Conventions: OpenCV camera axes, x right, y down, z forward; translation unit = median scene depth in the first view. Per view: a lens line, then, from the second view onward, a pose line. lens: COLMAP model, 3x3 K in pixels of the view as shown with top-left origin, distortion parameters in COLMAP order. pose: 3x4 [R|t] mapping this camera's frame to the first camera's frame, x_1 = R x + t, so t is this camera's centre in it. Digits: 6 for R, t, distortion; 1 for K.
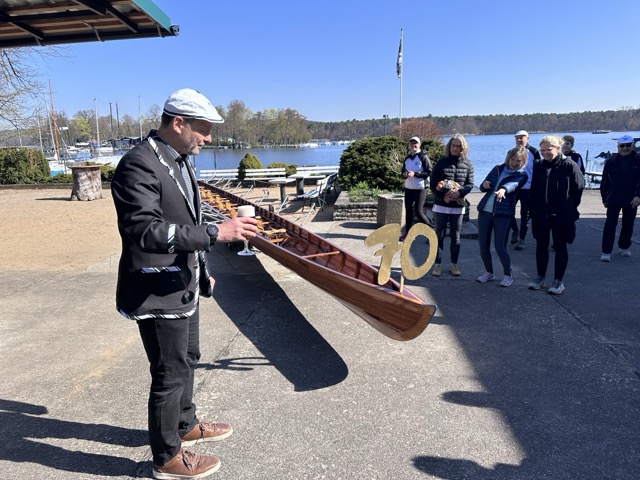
lens RADIAL K [[449.6, 0, 320.0], [0, 449.6, 240.0], [0, 0, 1]] dist [0.073256, -0.081047]
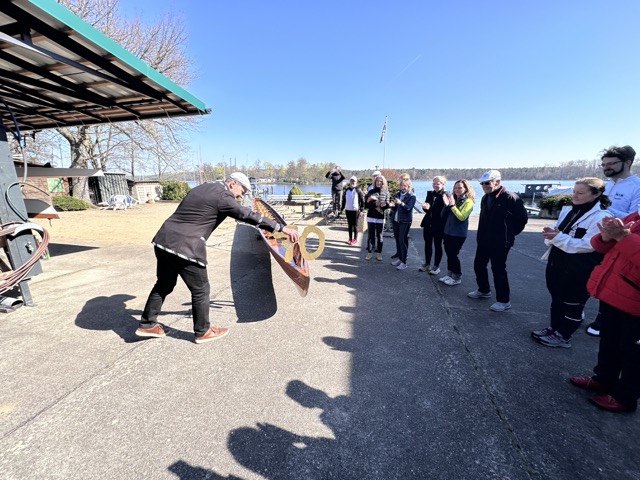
lens RADIAL K [[257.3, 0, 320.0], [0, 257.3, 240.0], [0, 0, 1]] dist [0.000463, -0.000160]
pose [[0.994190, 0.044602, -0.097963, 0.229915], [-0.043601, 0.998973, 0.012343, 0.002250], [0.098412, -0.008000, 0.995114, 0.059105]]
